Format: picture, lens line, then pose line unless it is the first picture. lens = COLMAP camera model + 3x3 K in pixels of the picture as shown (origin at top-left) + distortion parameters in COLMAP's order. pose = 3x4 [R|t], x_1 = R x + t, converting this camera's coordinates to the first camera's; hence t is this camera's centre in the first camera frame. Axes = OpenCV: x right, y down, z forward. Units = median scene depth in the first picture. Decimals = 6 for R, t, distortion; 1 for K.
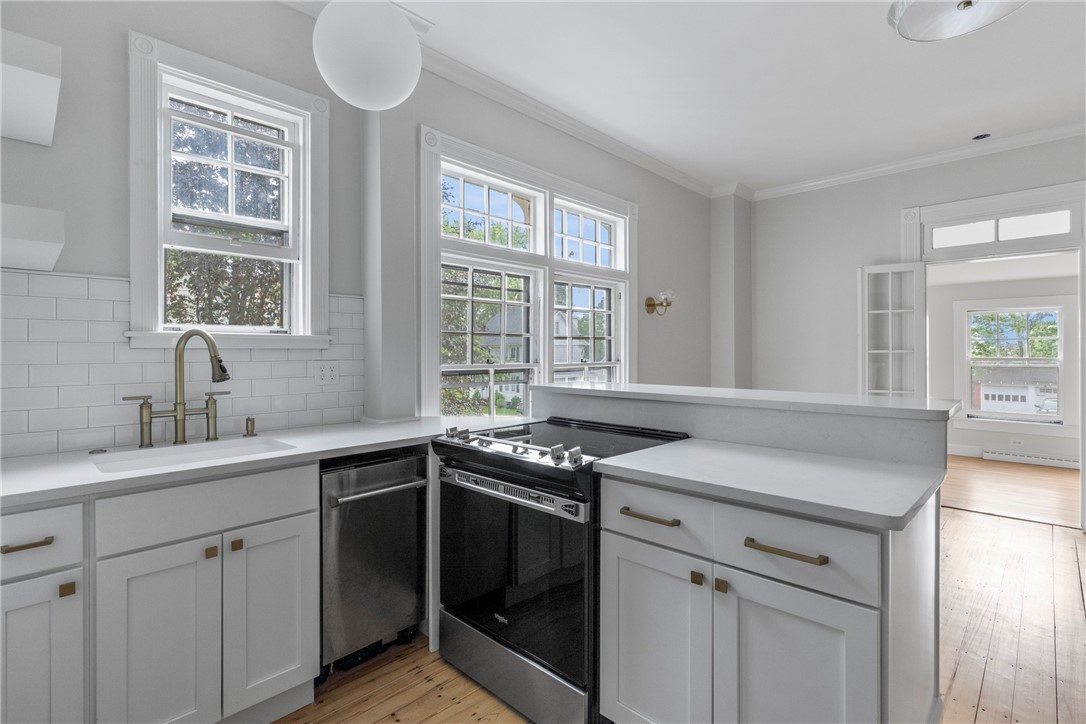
lens RADIAL K [[517.1, 0, 542.8], [0, 517.1, 352.1], [0, 0, 1]] dist [-0.000298, 0.000215]
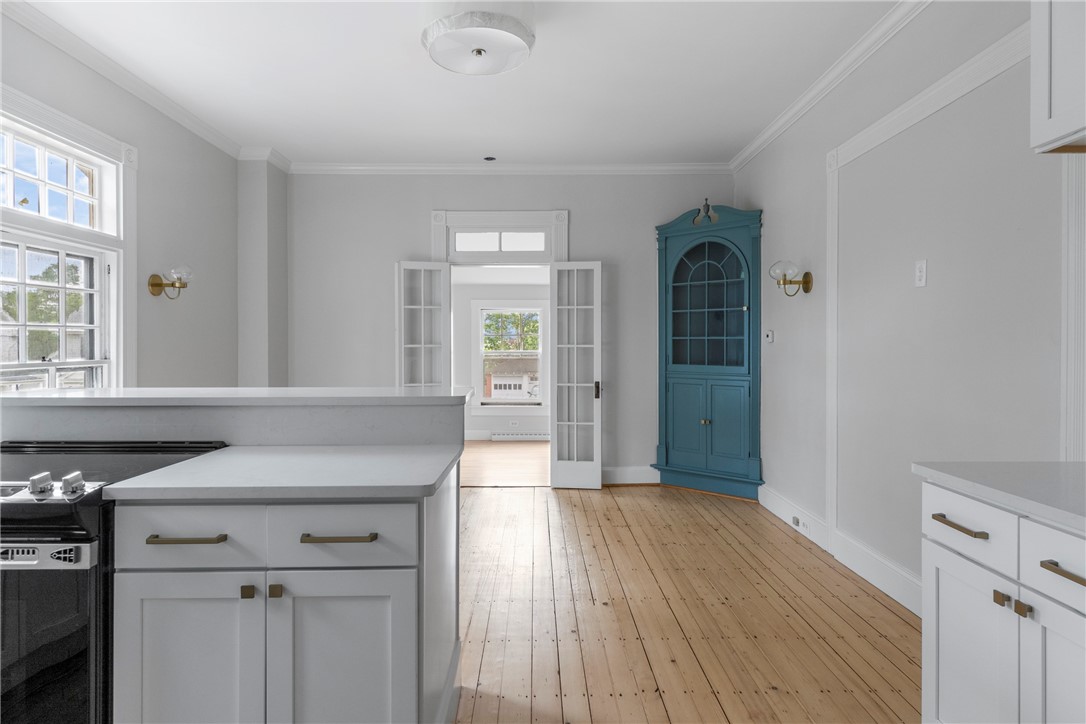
lens RADIAL K [[616.7, 0, 550.2], [0, 616.7, 348.0], [0, 0, 1]] dist [-0.002705, 0.000101]
pose [[0.698724, -0.001886, 0.715389, -0.055668], [-0.000487, 0.999995, 0.003112, -0.001315], [-0.715391, -0.002522, 0.698720, -0.077920]]
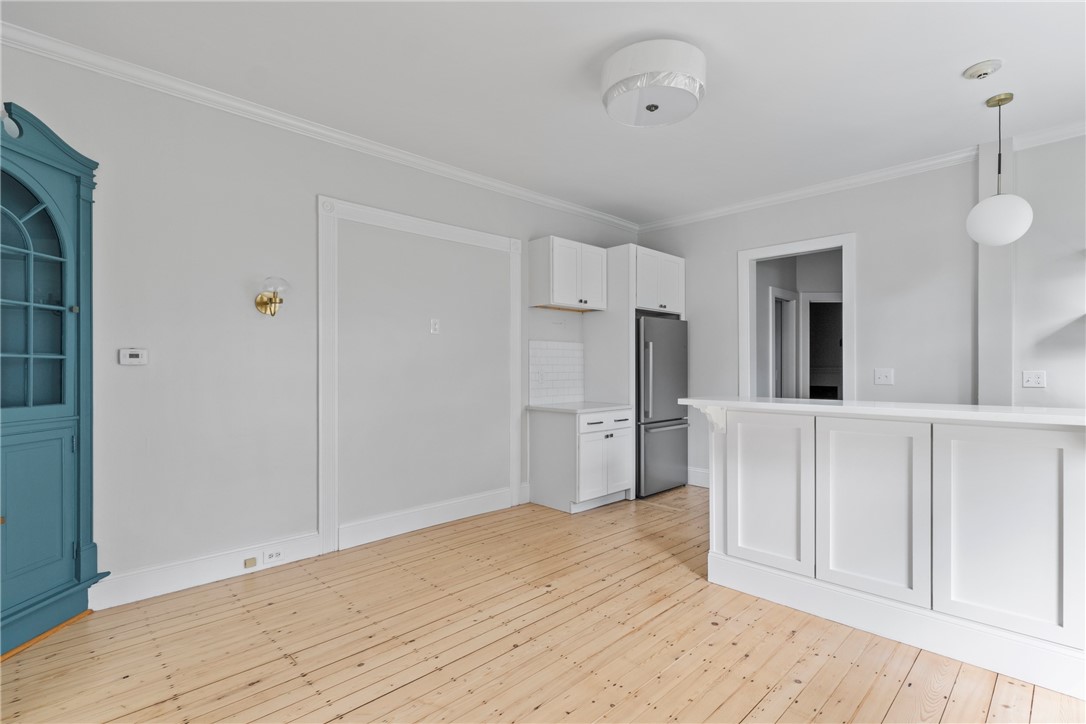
lens RADIAL K [[517.1, 0, 542.8], [0, 517.1, 352.1], [0, 0, 1]] dist [-0.000298, 0.000215]
pose [[-0.999558, 0.002696, 0.029615, 0.717552], [0.001960, 0.999689, -0.024877, -0.009813], [-0.029673, -0.024808, -0.999252, 1.597521]]
